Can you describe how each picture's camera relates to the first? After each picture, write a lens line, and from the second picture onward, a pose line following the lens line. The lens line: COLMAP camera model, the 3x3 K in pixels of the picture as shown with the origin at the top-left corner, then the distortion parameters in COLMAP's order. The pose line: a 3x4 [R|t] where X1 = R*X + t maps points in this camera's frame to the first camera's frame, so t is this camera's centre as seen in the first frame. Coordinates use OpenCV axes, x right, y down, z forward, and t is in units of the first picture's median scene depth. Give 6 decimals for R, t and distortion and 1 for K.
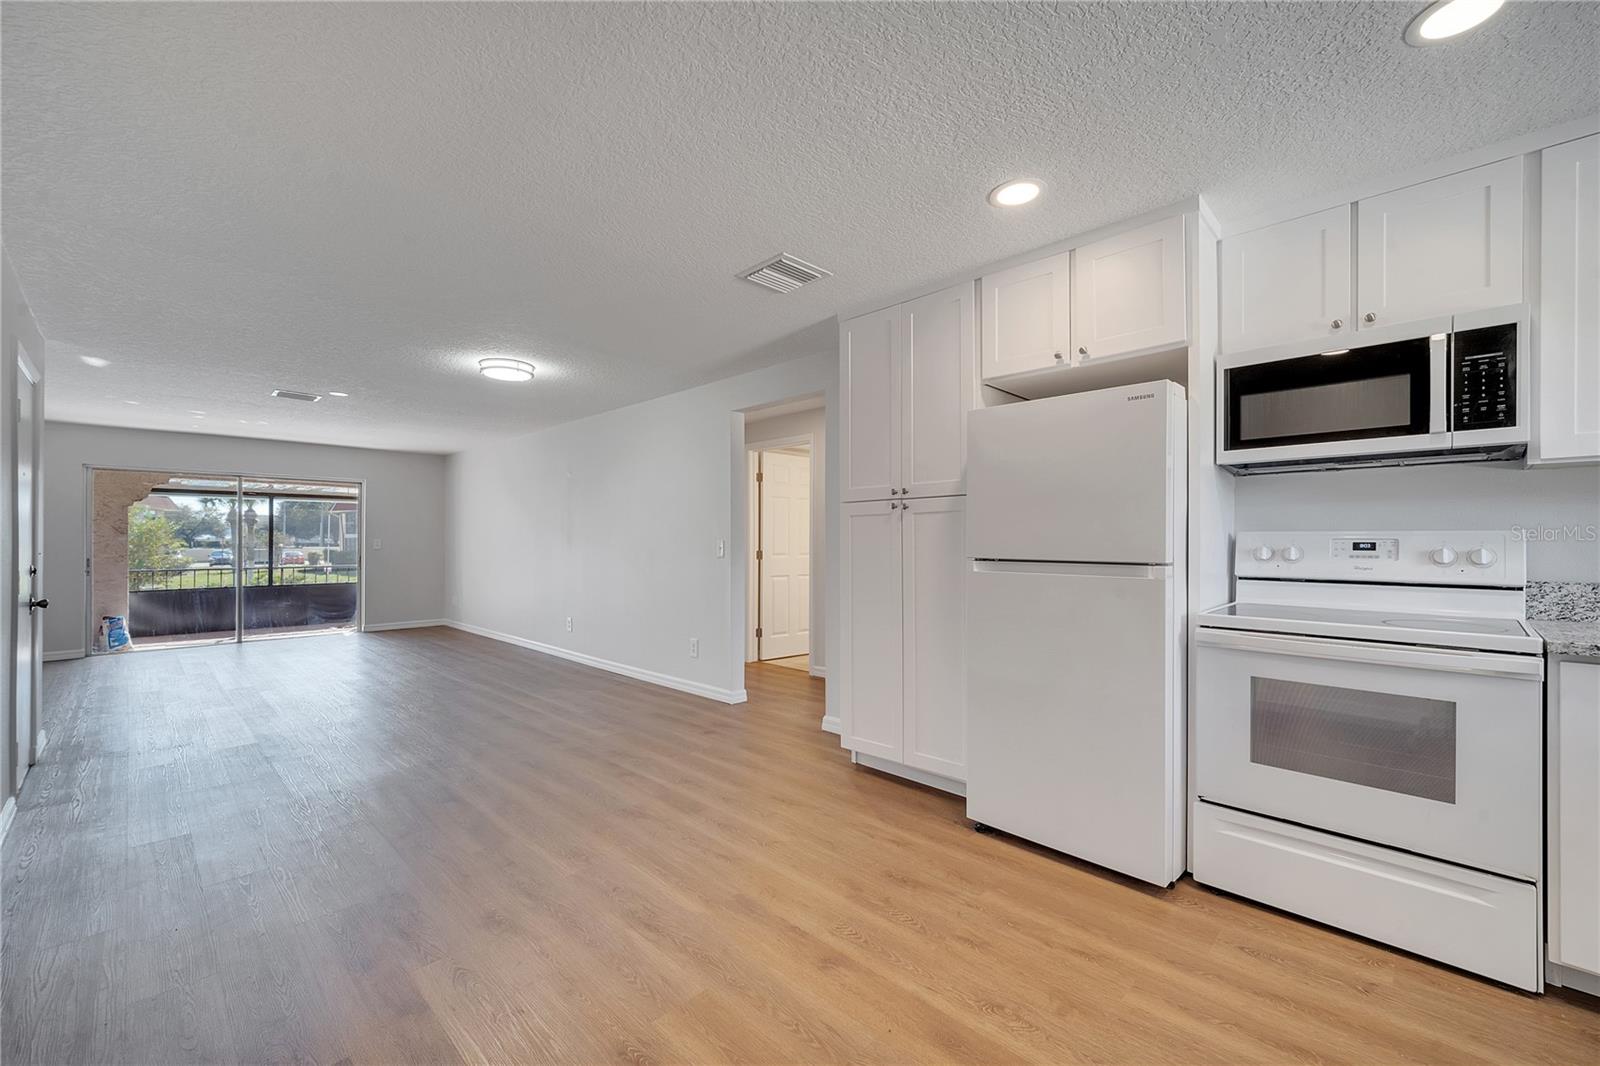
lens RADIAL K [[647.3, 0, 796.3], [0, 647.3, 541.5], [0, 0, 1]] dist [0.004395, -0.000259]
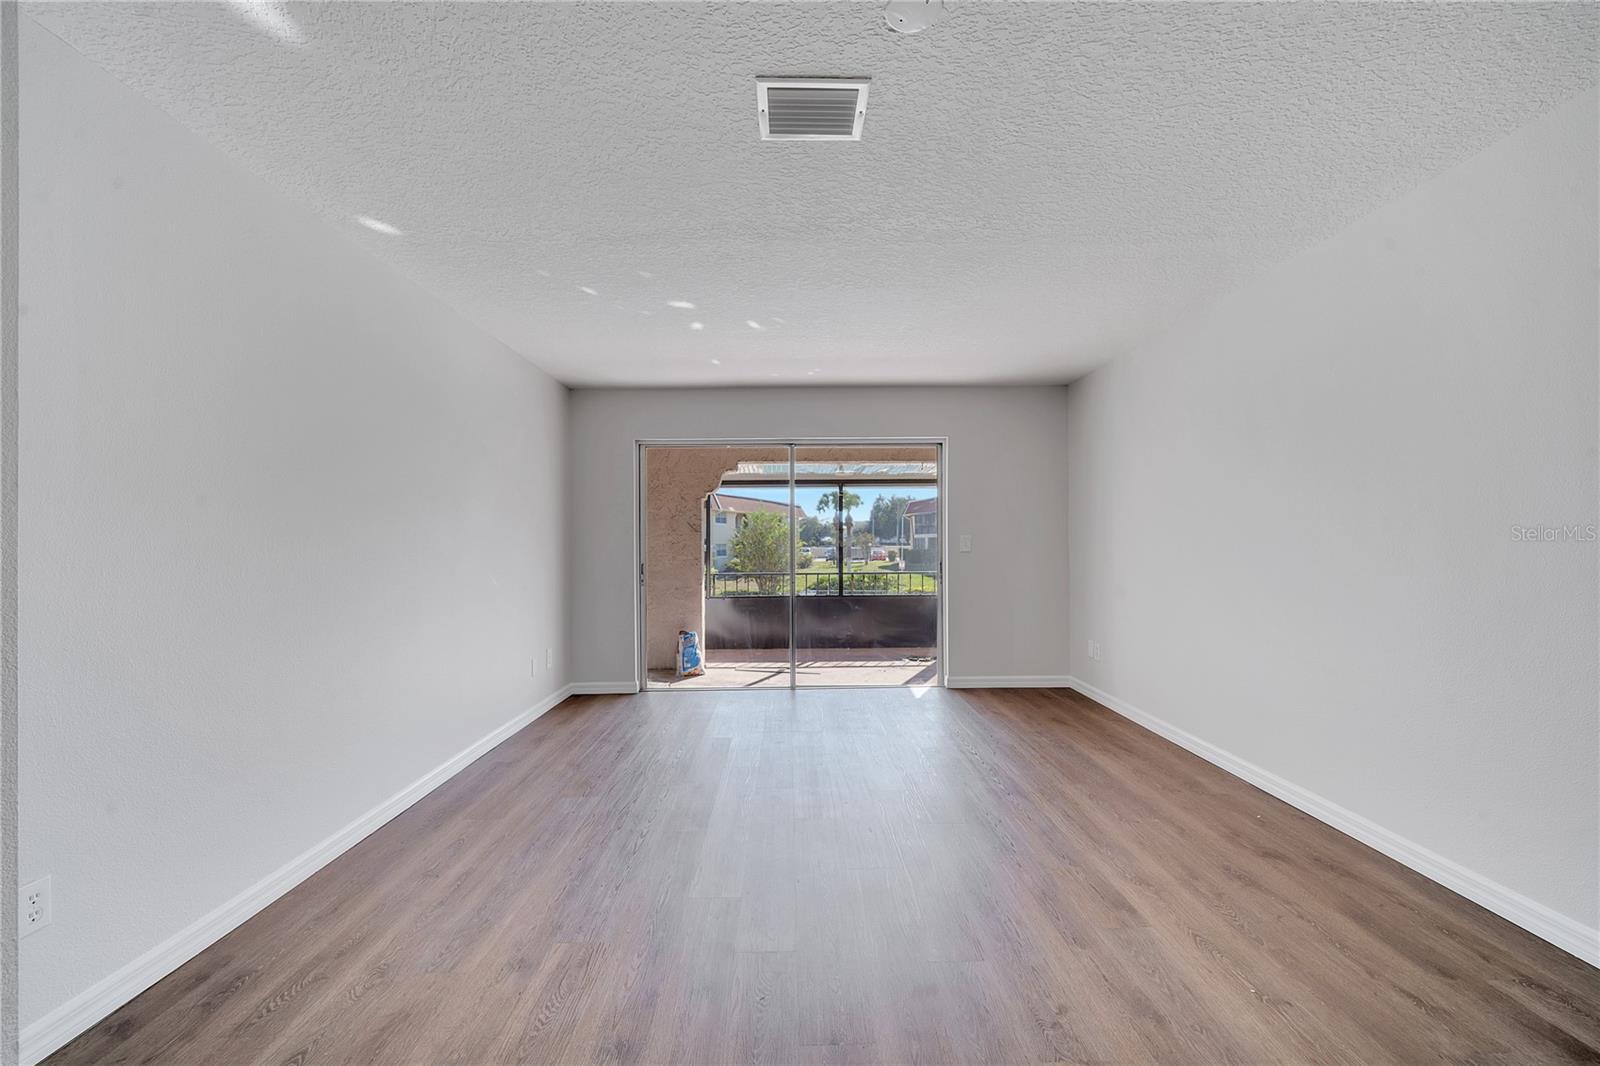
lens RADIAL K [[647.4, 0, 794.2], [0, 647.4, 538.2], [0, 0, 1]] dist [0.004358, -0.000355]
pose [[0.703023, -0.009195, -0.711108, -1.053098], [0.007080, 0.999957, -0.005930, 0.007176], [0.711132, -0.000866, 0.703058, 1.485013]]
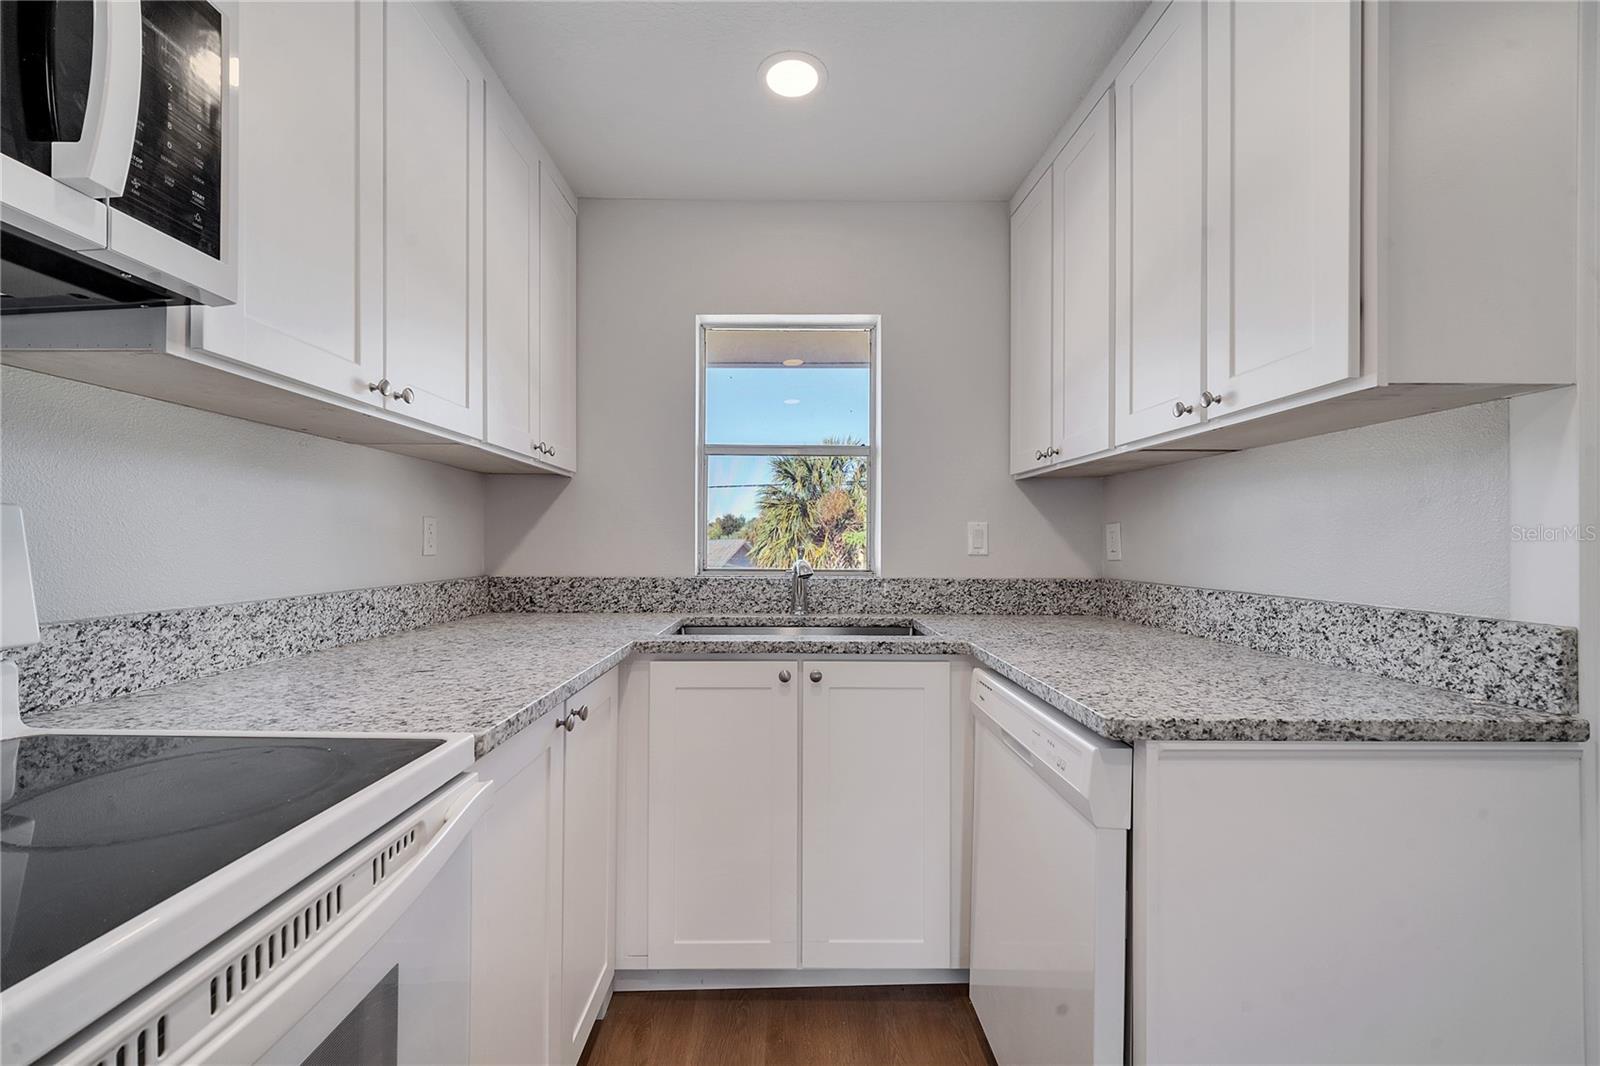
lens RADIAL K [[647.4, 0, 794.2], [0, 647.4, 538.2], [0, 0, 1]] dist [0.004358, -0.000355]
pose [[-0.709968, 0.000831, 0.704234, 0.385270], [-0.005741, 0.999959, -0.006968, 0.002068], [-0.704211, -0.008990, -0.709934, 0.726431]]
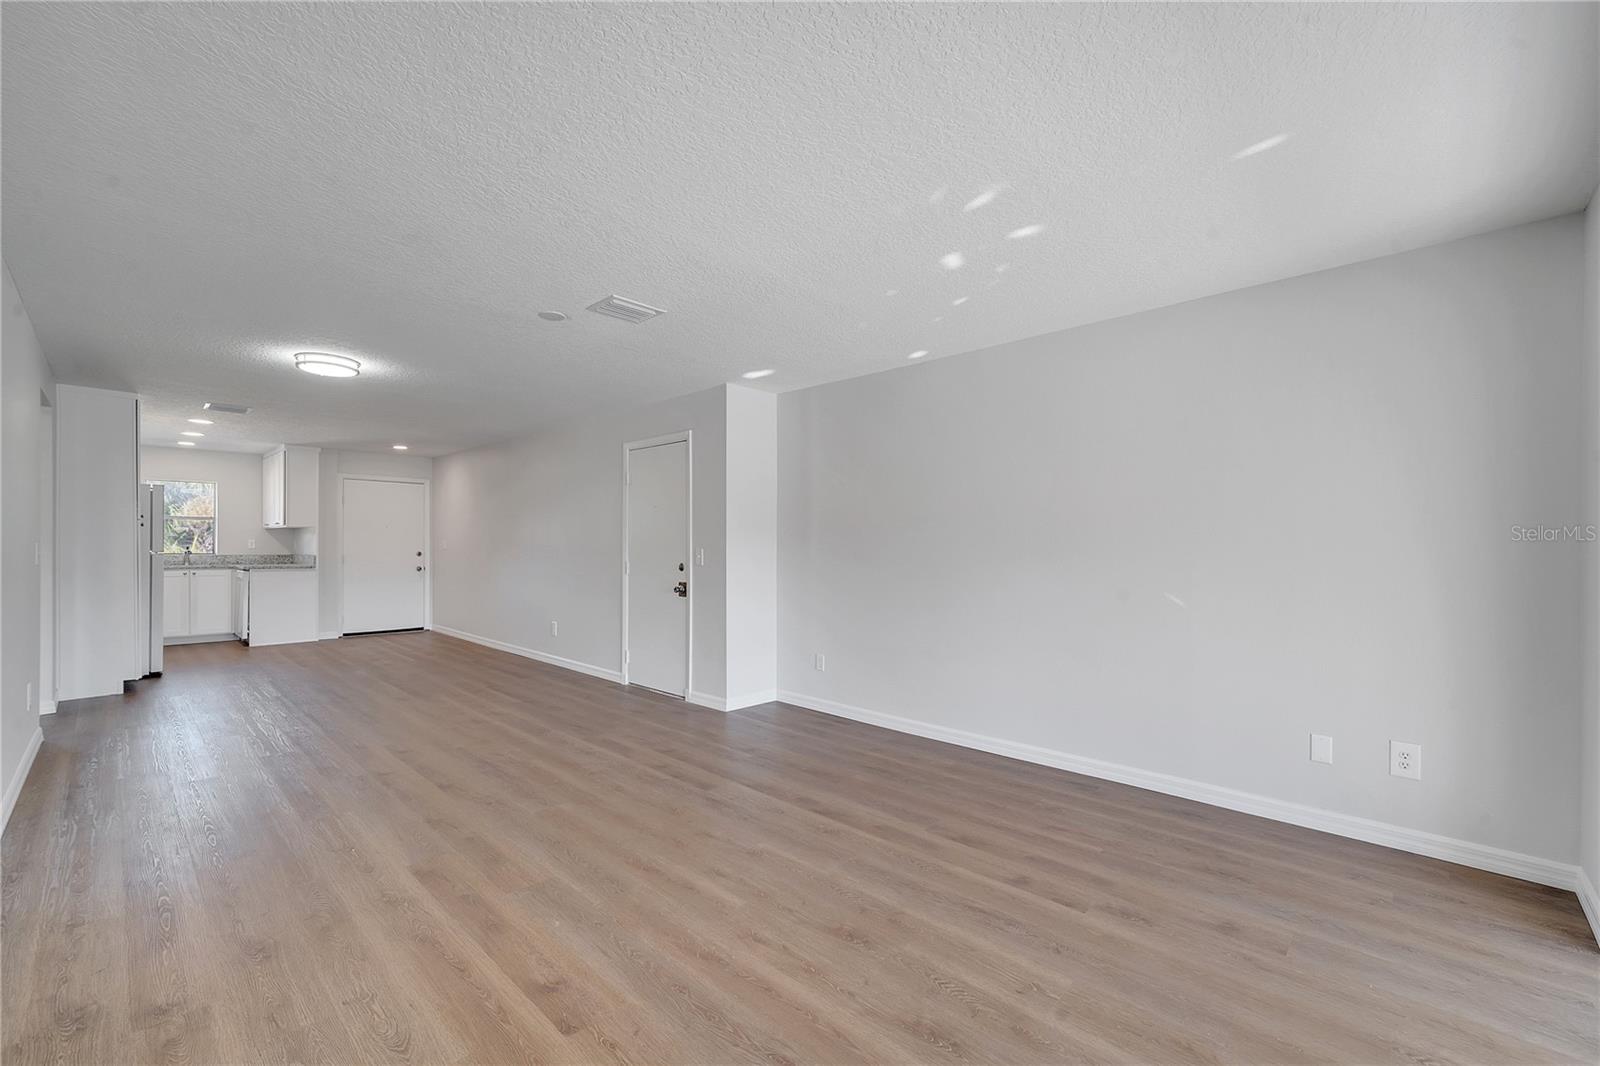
lens RADIAL K [[647.6, 0, 796.6], [0, 647.6, 546.1], [0, 0, 1]] dist [0.000046, -0.000065]
pose [[-0.999837, -0.003891, -0.017615, -1.817384], [-0.003857, 0.999991, -0.001962, 0.000105], [0.017622, -0.001894, -0.999843, 3.193510]]
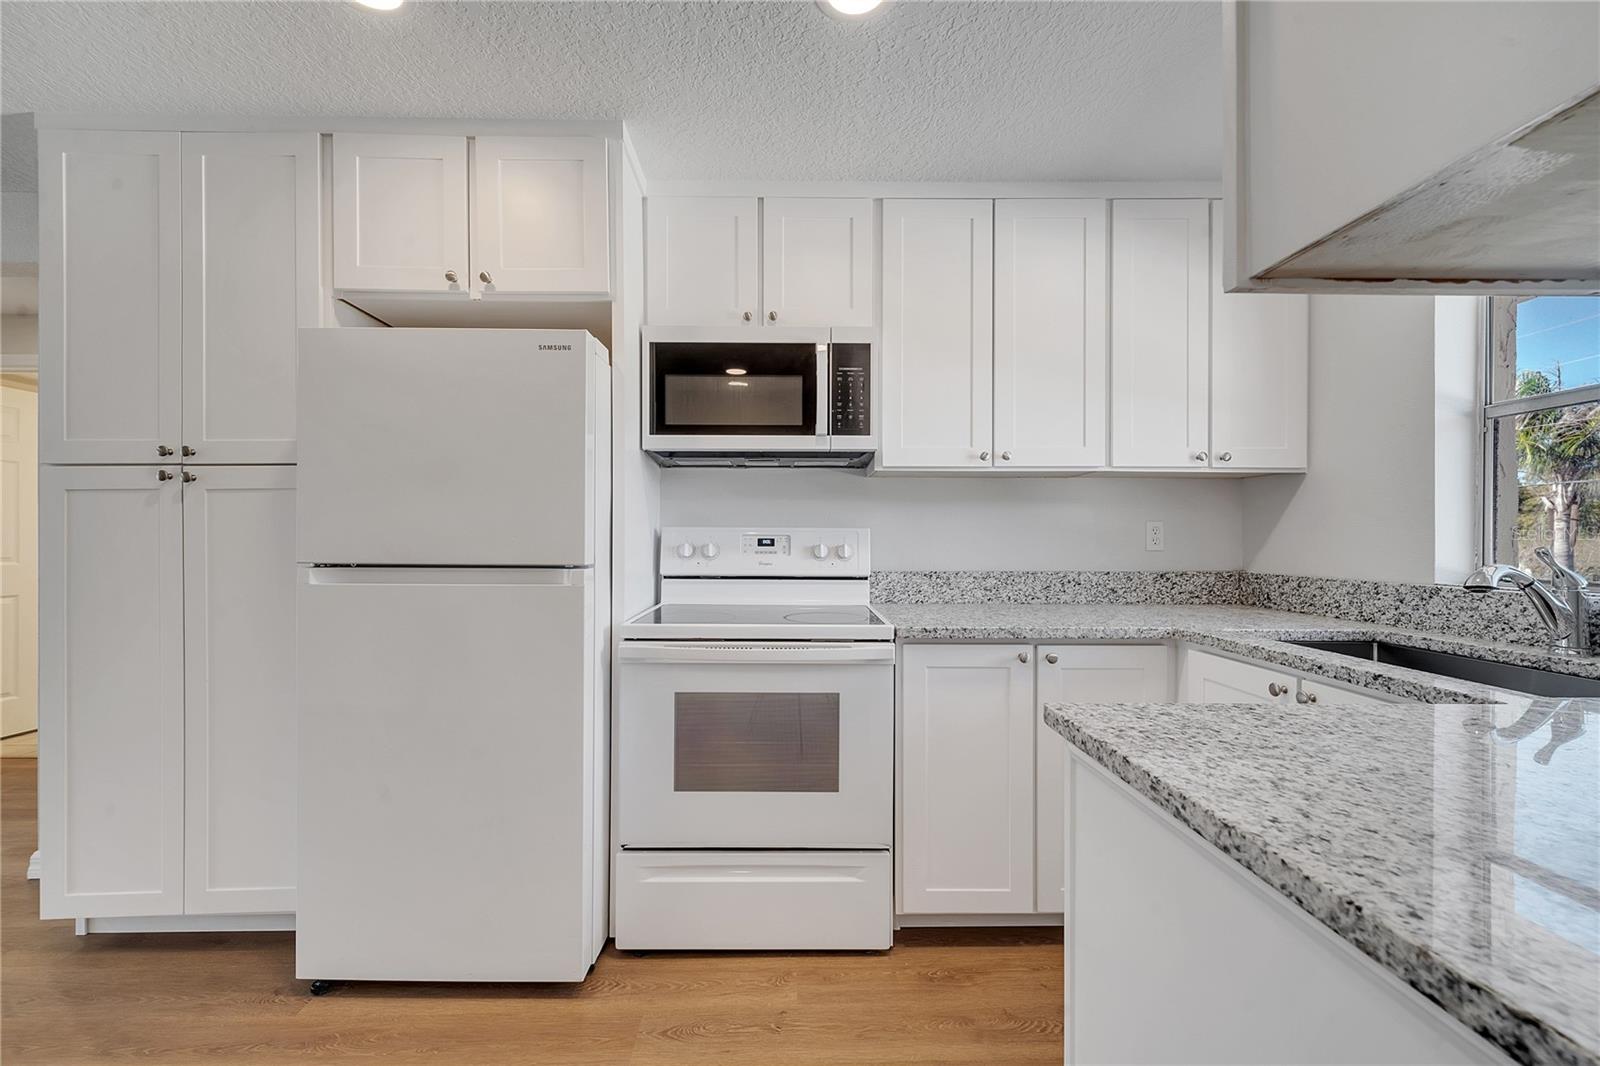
lens RADIAL K [[647.4, 0, 794.2], [0, 647.4, 538.2], [0, 0, 1]] dist [0.004358, -0.000355]
pose [[0.700044, 0.000476, 0.714100, 0.150199], [-0.001006, 0.999999, 0.000320, 0.000485], [-0.714099, -0.000942, 0.700044, 0.216733]]
